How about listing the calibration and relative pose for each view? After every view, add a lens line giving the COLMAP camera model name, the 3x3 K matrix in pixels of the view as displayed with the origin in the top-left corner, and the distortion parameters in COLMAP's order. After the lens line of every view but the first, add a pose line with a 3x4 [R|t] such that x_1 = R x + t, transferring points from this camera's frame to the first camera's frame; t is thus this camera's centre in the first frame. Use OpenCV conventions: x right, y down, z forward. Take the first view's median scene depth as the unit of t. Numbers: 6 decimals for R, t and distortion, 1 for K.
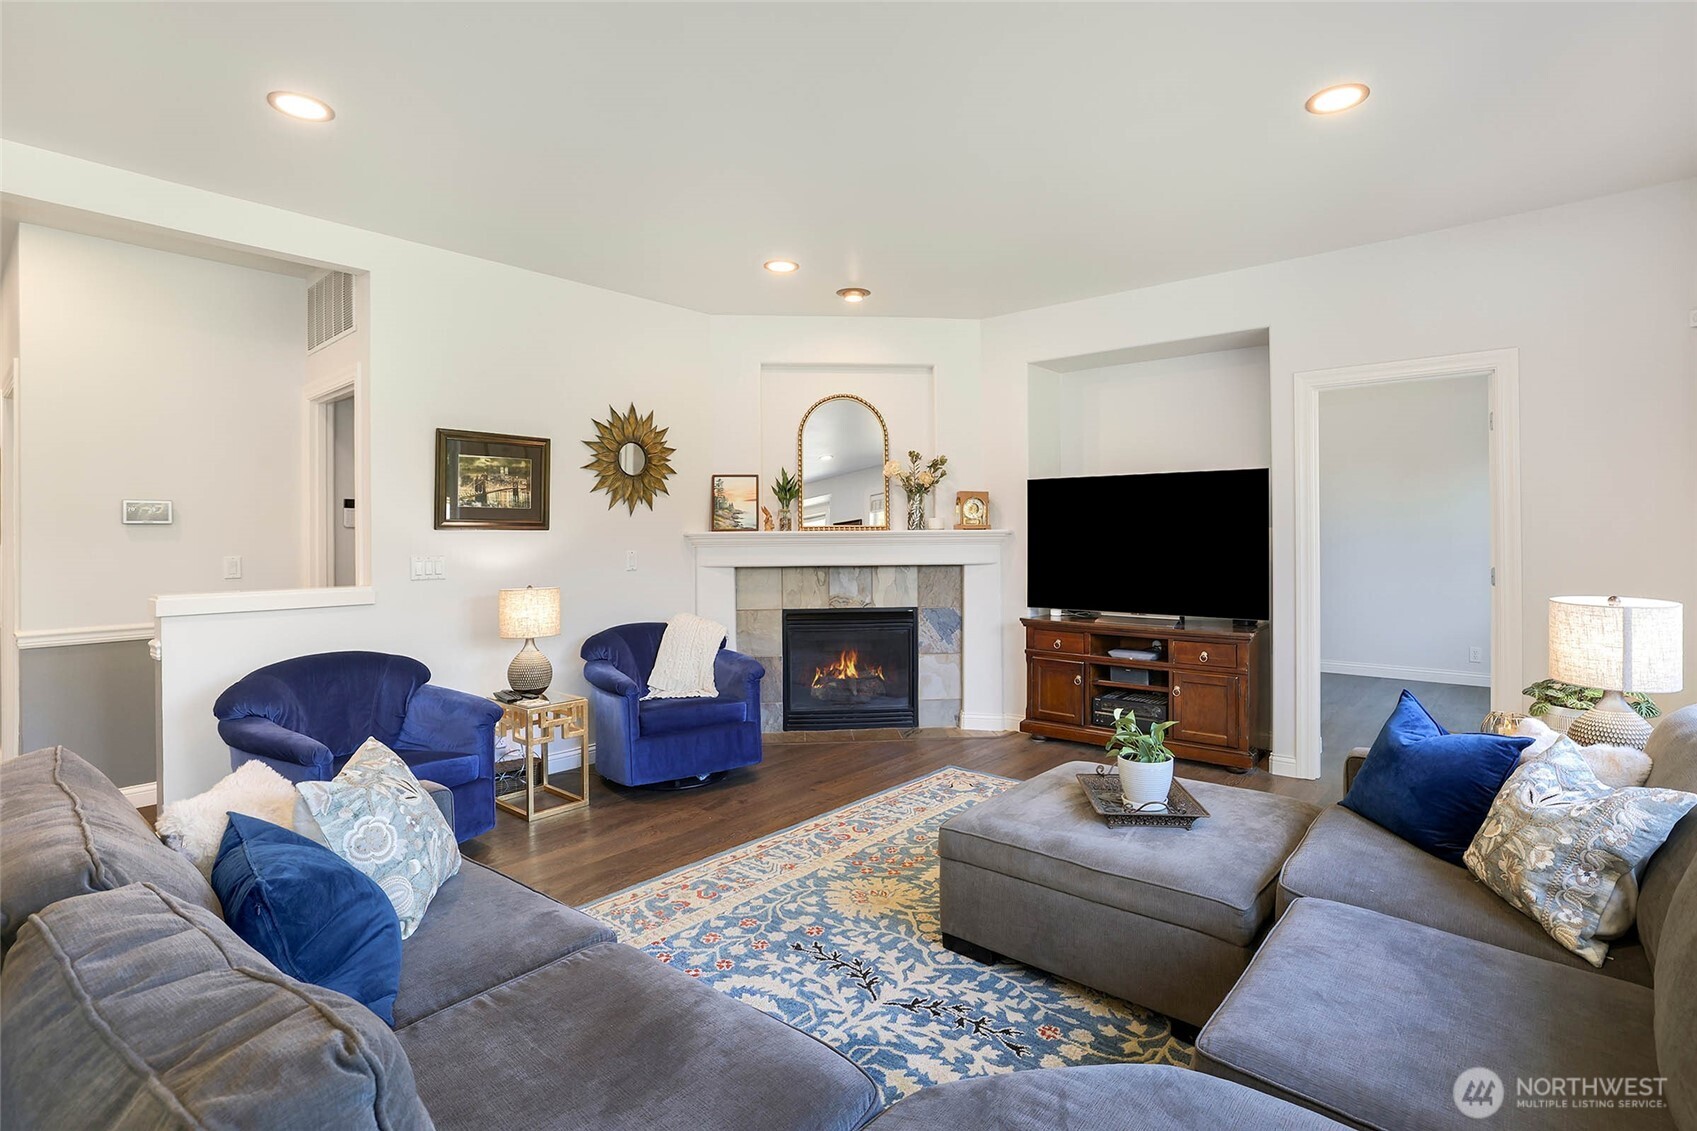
lens RADIAL K [[836.8, 0, 880.2], [0, 836.8, 527.9], [0, 0, 1]] dist [-0.012172, 0.000840]
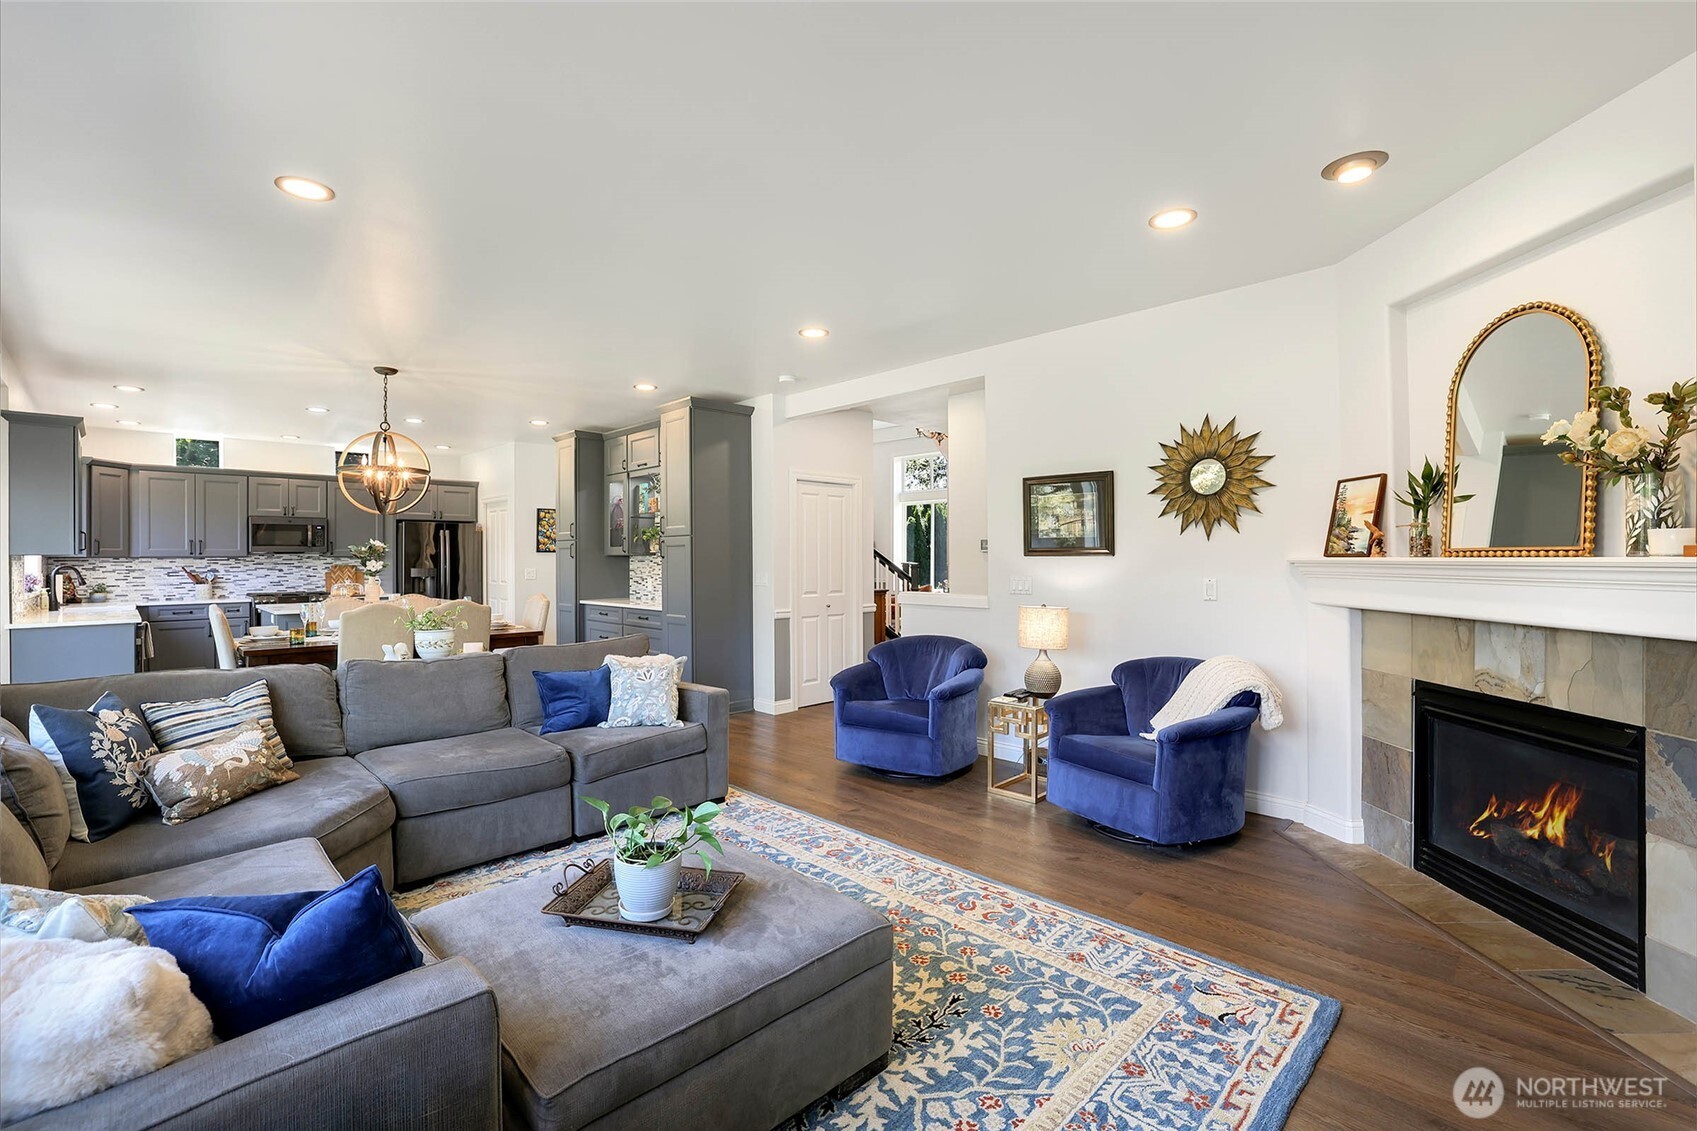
lens RADIAL K [[754.2, 0, 838.8], [0, 754.2, 560.7], [0, 0, 1]] dist [-0.011107, 0.005591]
pose [[-0.087238, 0.006931, -0.996163, 0.547878], [0.006159, 0.999960, 0.006418, 0.000006], [0.996168, -0.005575, -0.087278, 0.686040]]
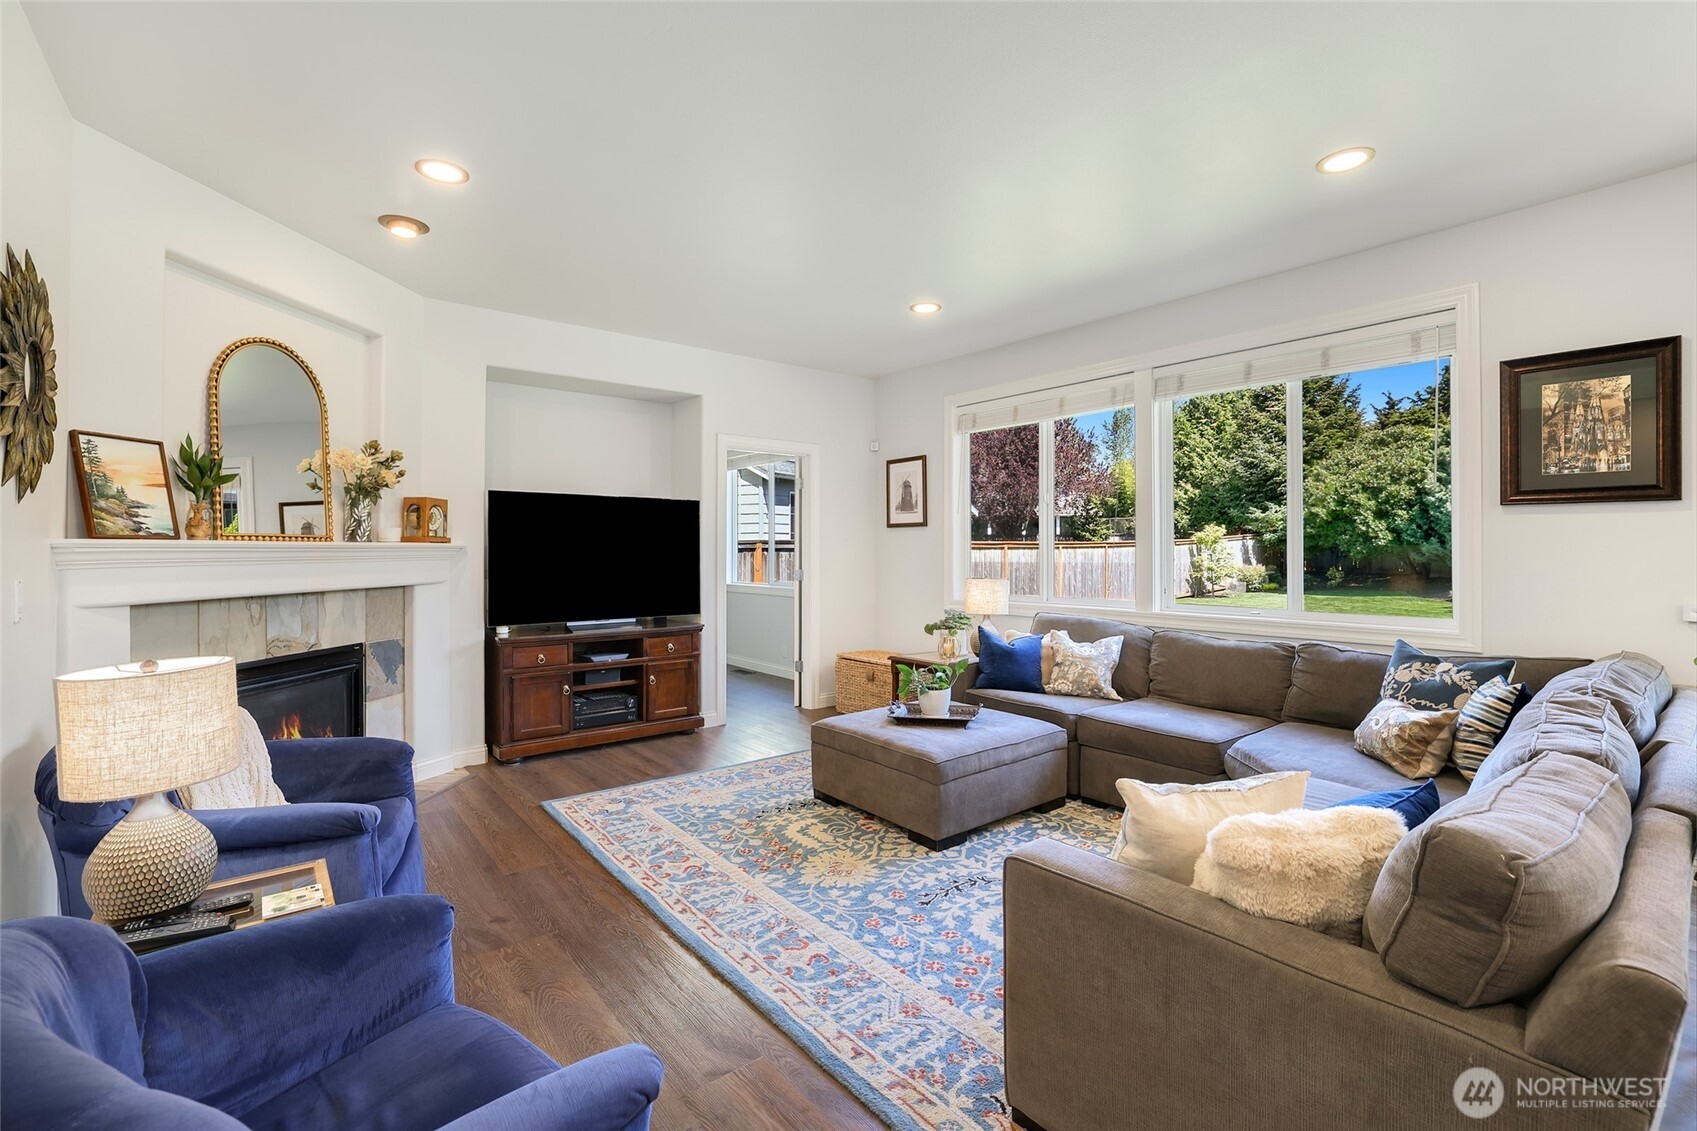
lens RADIAL K [[754.2, 0, 839.4], [0, 754.2, 531.6], [0, 0, 1]] dist [-0.011107, 0.005591]
pose [[0.187717, 0.030165, 0.981760, -0.623132], [-0.001876, 0.999538, -0.030352, 0.014192], [-0.982221, 0.003856, 0.187687, 0.499785]]
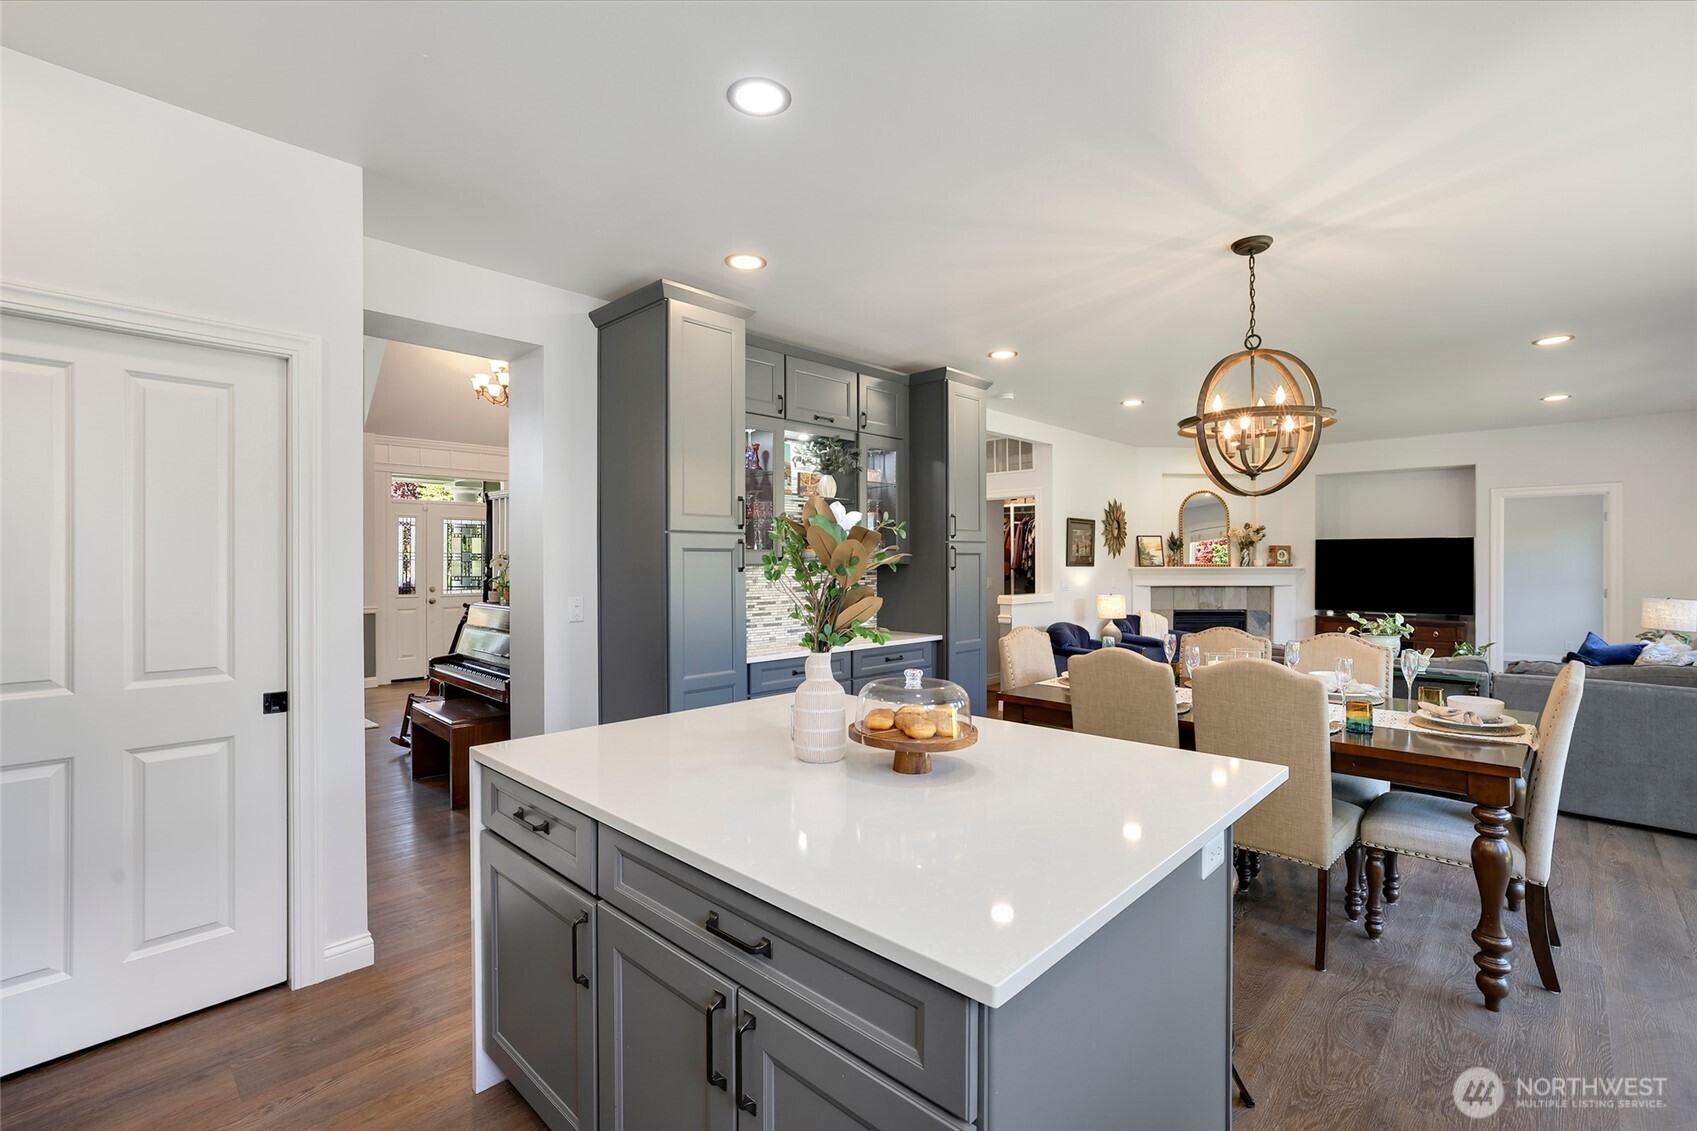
lens RADIAL K [[754.2, 0, 858.4], [0, 754.2, 564.9], [0, 0, 1]] dist [-0.011107, 0.005591]
pose [[0.998791, 0.006637, -0.048706, -0.805071], [-0.006171, 0.999934, 0.009719, -0.013140], [0.048767, -0.009407, 0.998766, -0.745155]]
